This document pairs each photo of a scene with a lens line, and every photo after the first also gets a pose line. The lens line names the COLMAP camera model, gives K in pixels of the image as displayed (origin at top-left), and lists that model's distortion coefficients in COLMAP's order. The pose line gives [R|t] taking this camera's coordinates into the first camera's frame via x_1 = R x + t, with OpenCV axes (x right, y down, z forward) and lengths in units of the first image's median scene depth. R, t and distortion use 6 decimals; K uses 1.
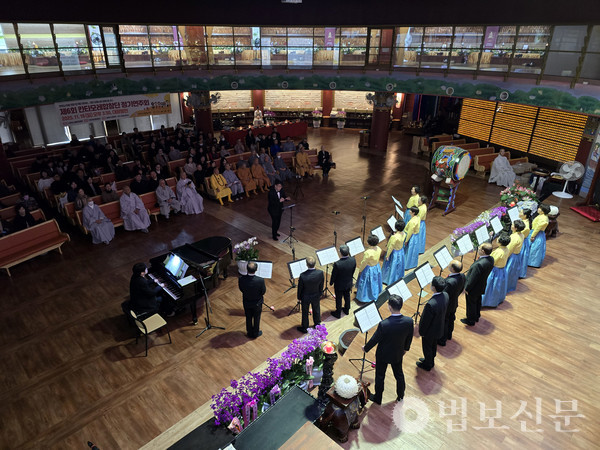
lens RADIAL K [[397.3, 0, 300.0], [0, 397.3, 225.0], [0, 0, 1]] dist [0.060011, -0.052525]
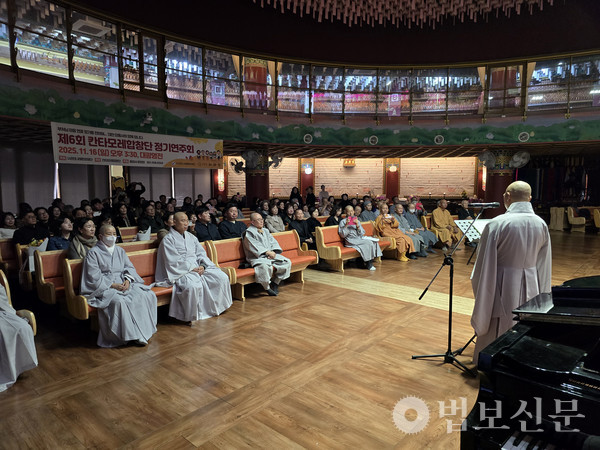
lens RADIAL K [[397.3, 0, 300.0], [0, 397.3, 225.0], [0, 0, 1]] dist [0.060011, -0.052525]
pose [[0.998830, -0.010584, 0.047178, -0.240025], [0.025938, 0.940755, -0.338094, 0.047403], [-0.040804, 0.338923, 0.939929, 0.422285]]
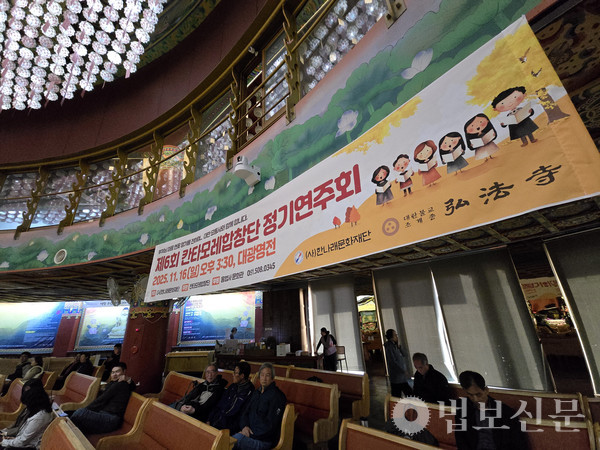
lens RADIAL K [[241.2, 0, 302.0], [0, 241.2, 228.5], [0, 0, 1]] dist [0.001133, 0.000154]
pose [[0.051609, -0.356871, -0.932727, -0.308850], [-0.385889, 0.854304, -0.348217, -0.256443], [0.921101, 0.377900, -0.093623, 1.036061]]
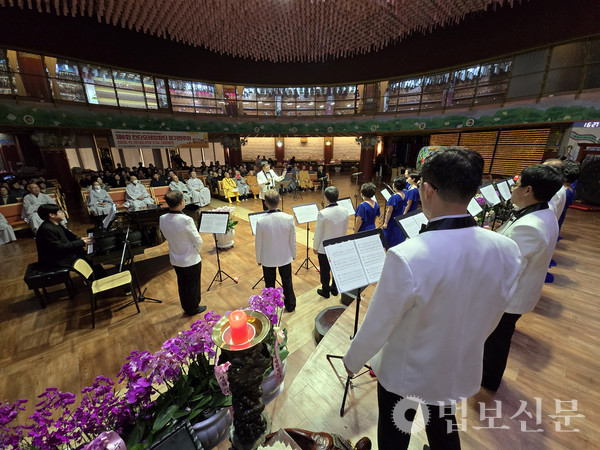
lens RADIAL K [[241.2, 0, 302.0], [0, 241.2, 228.5], [0, 0, 1]] dist [0.001133, 0.000154]
pose [[0.998182, 0.009579, -0.059505, 0.045455], [-0.016689, 0.992615, -0.120153, 0.086325], [0.057914, 0.120928, 0.990970, 0.273528]]
